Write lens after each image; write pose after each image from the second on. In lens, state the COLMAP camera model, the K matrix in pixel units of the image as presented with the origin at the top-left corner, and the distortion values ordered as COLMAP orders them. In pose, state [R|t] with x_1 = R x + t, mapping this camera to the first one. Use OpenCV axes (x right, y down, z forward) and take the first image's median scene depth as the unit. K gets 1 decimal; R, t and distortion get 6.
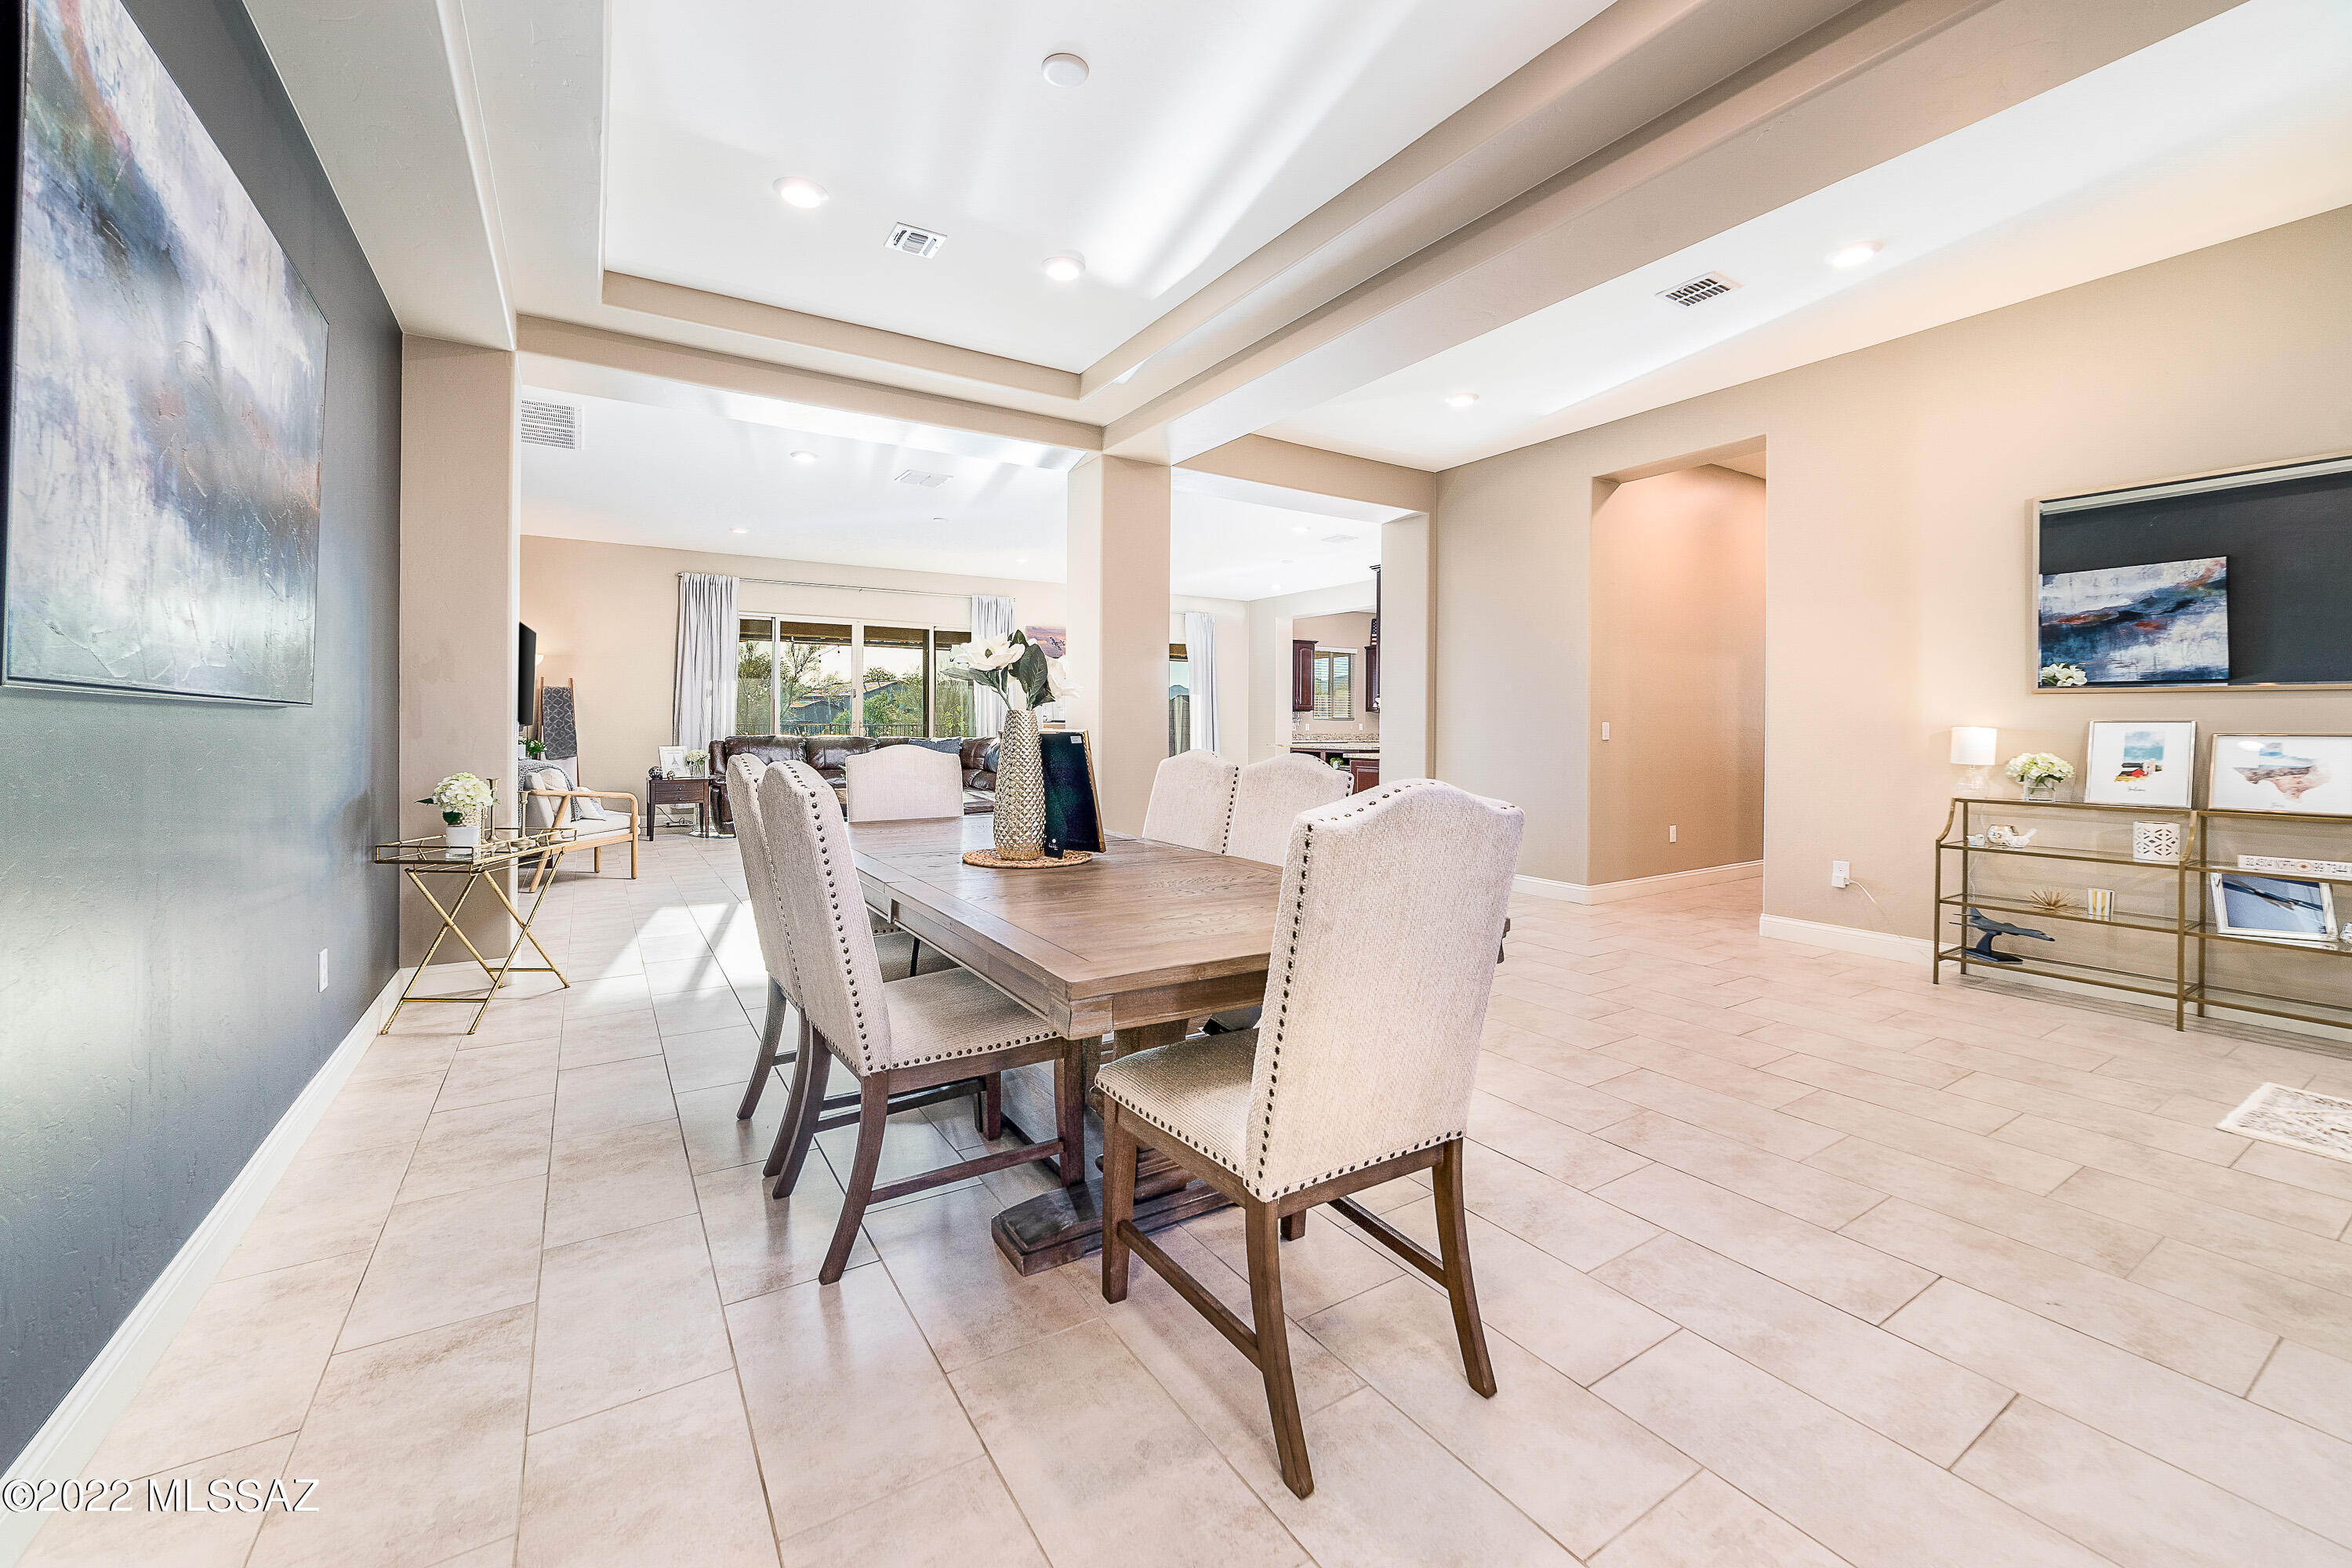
lens RADIAL K [[927.8, 0, 1176.8], [0, 927.8, 722.6], [0, 0, 1]] dist [0.007615, 0.000219]
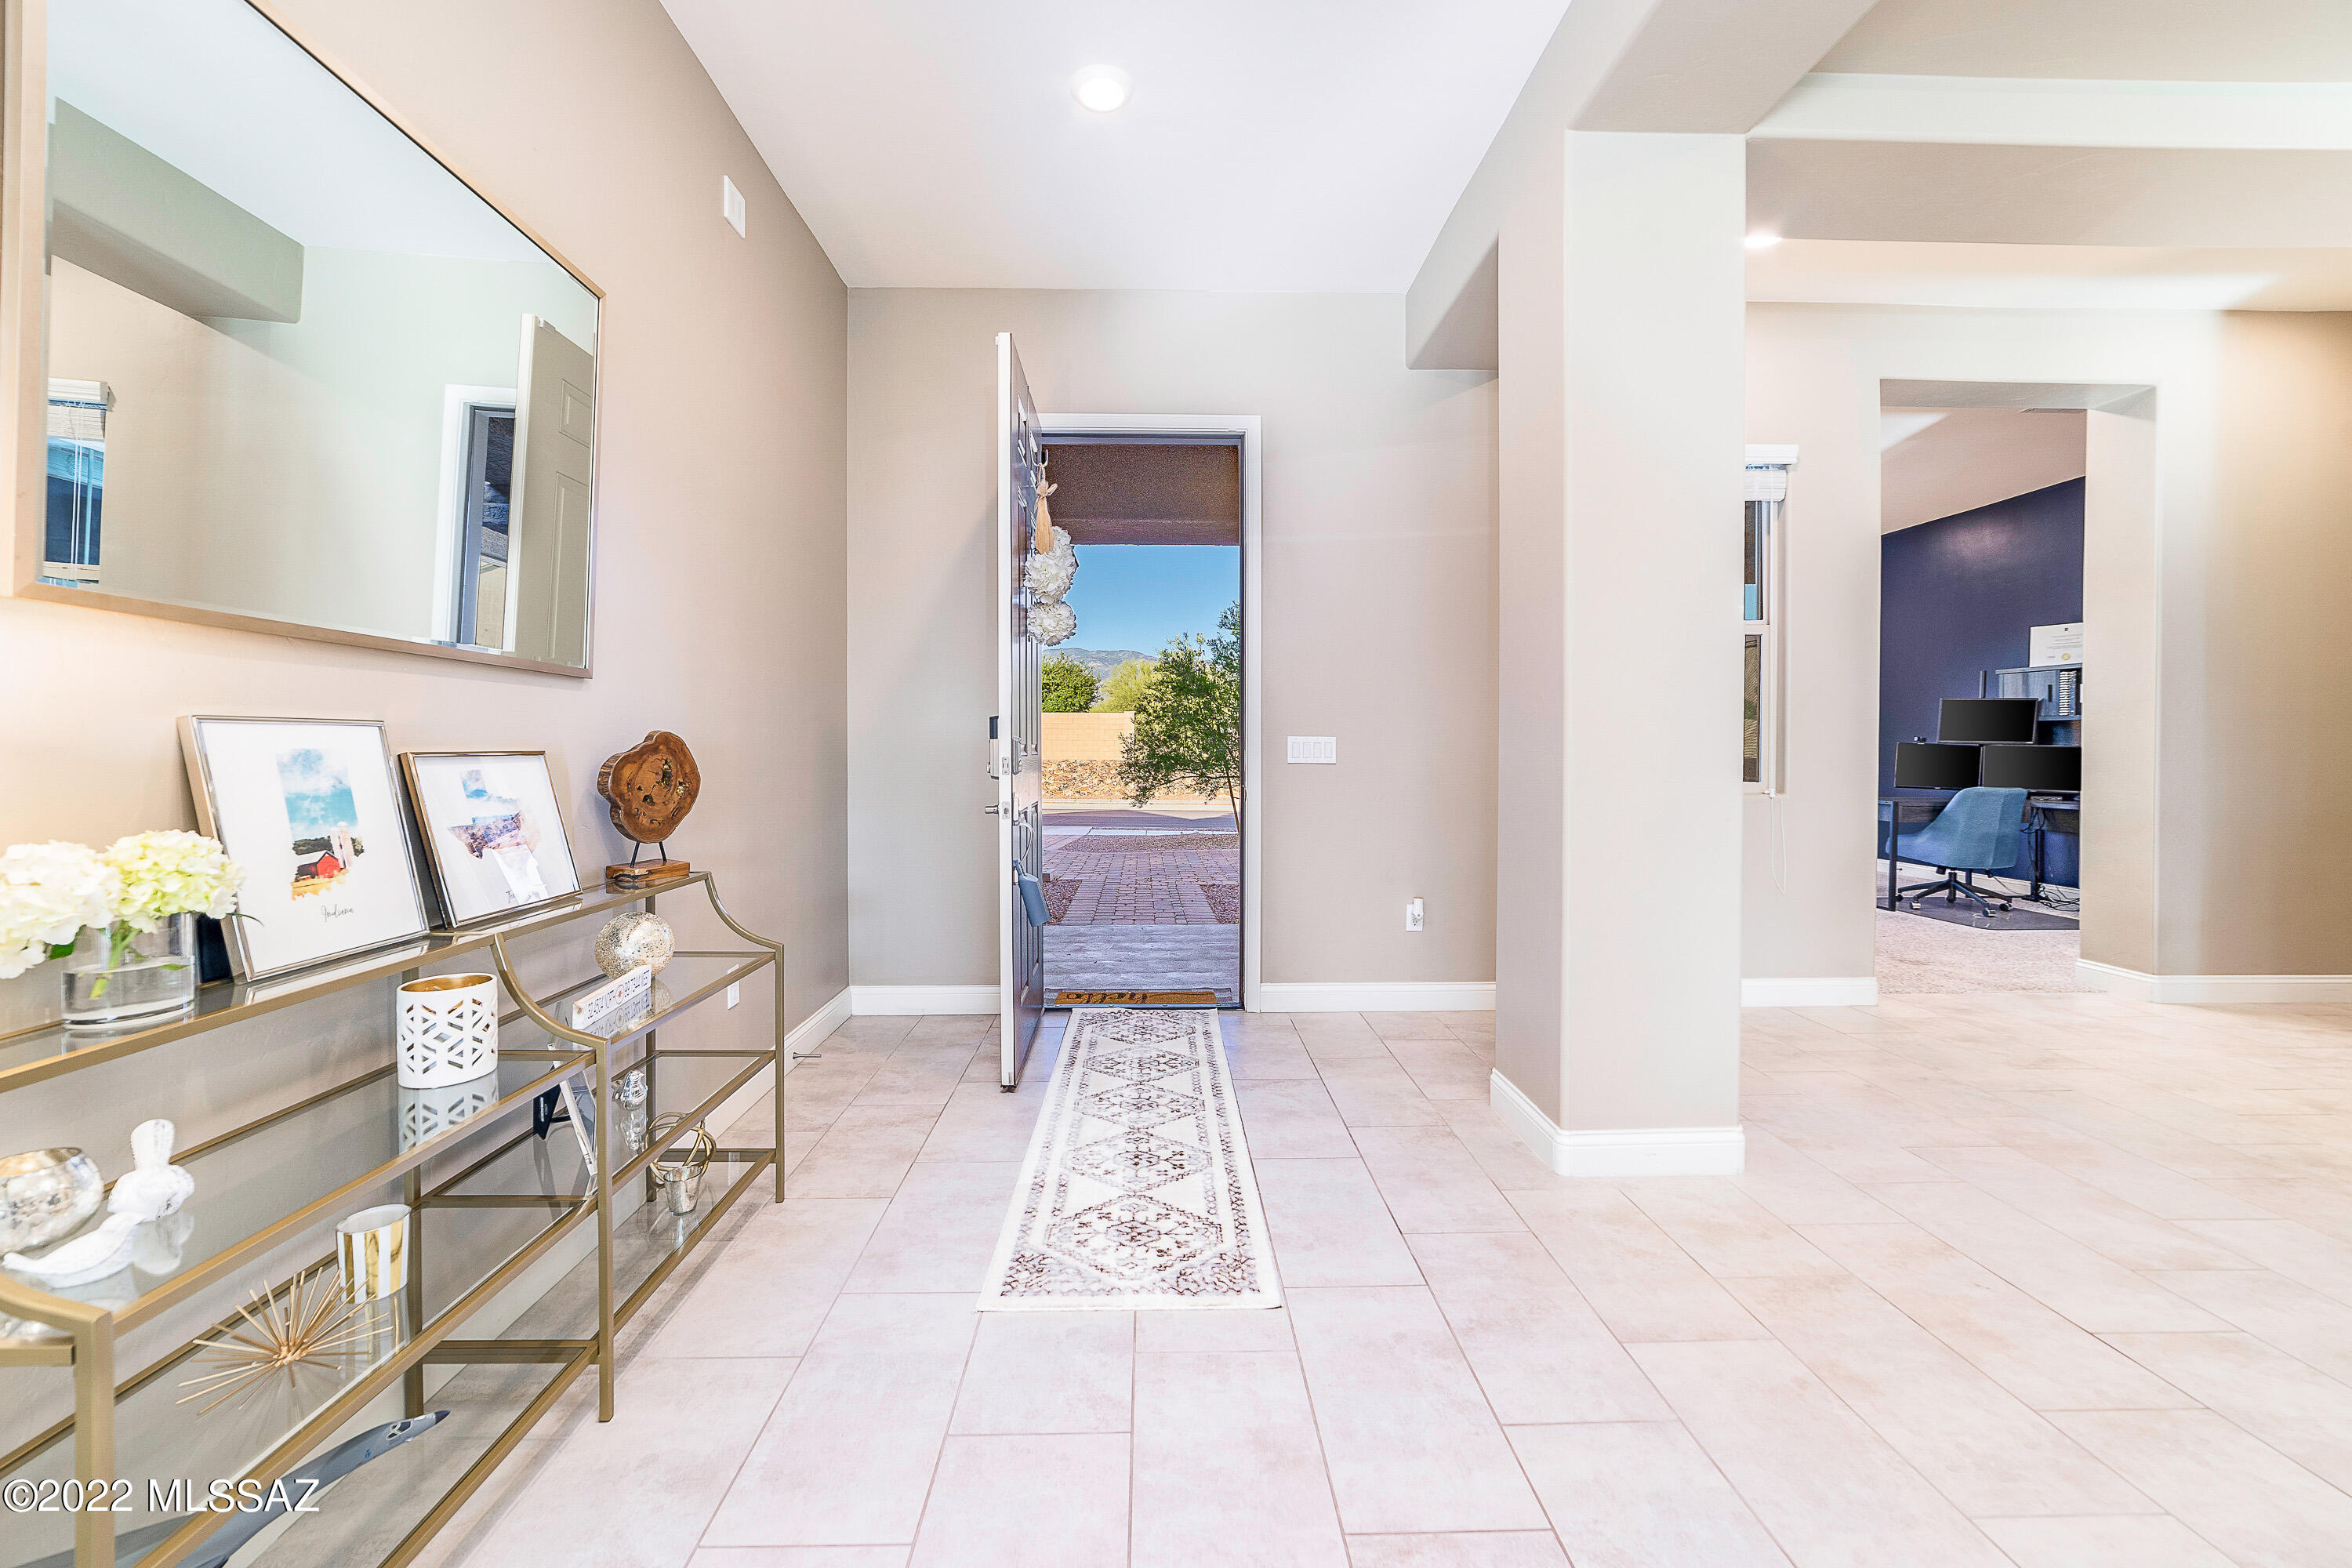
lens RADIAL K [[923.8, 0, 1156.2], [0, 923.8, 755.7], [0, 0, 1]] dist [-0.022883, 0.007095]
pose [[-0.851041, -0.009158, 0.525020, 0.609331], [-0.005397, 0.999948, 0.008693, 0.007354], [-0.525072, 0.004565, -0.851045, 1.204344]]
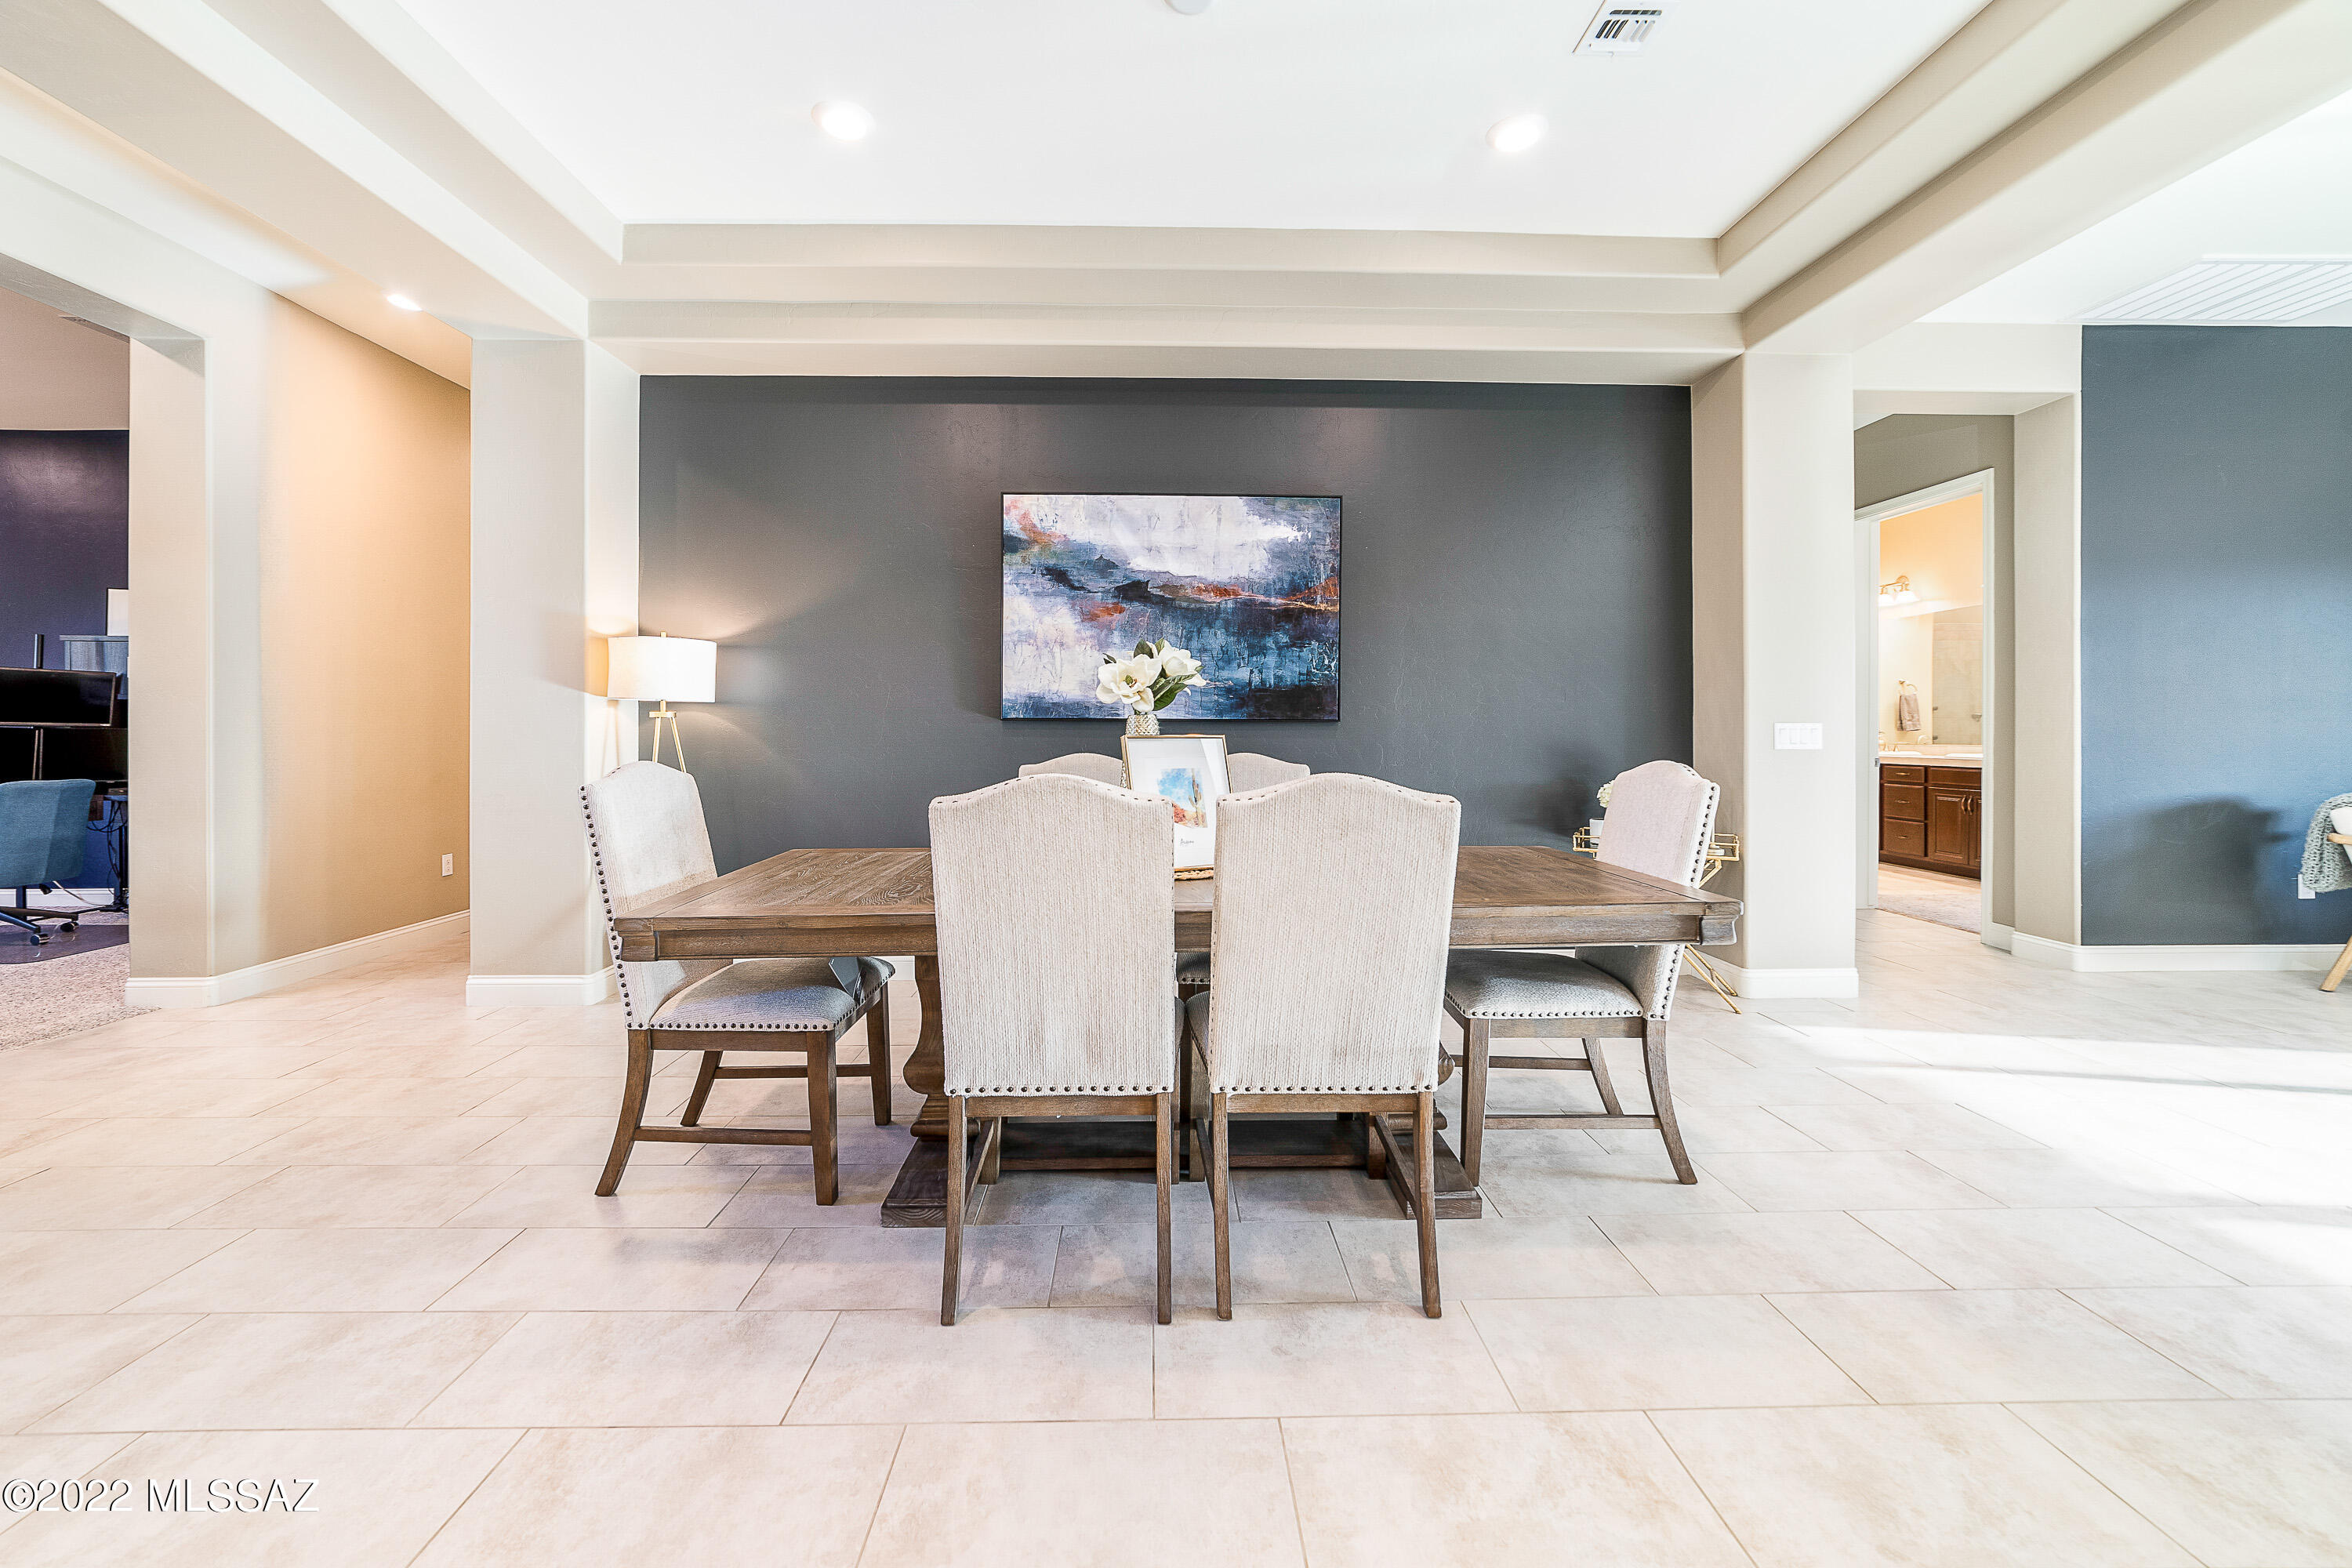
lens RADIAL K [[928.4, 0, 1171.0], [0, 928.4, 739.9], [0, 0, 1]] dist [-0.023528, 0.007886]
pose [[-0.518052, 0.006683, -0.855323, 0.468337], [0.002491, 0.999977, 0.006305, 0.007620], [0.855346, 0.001136, -0.518056, 1.080420]]
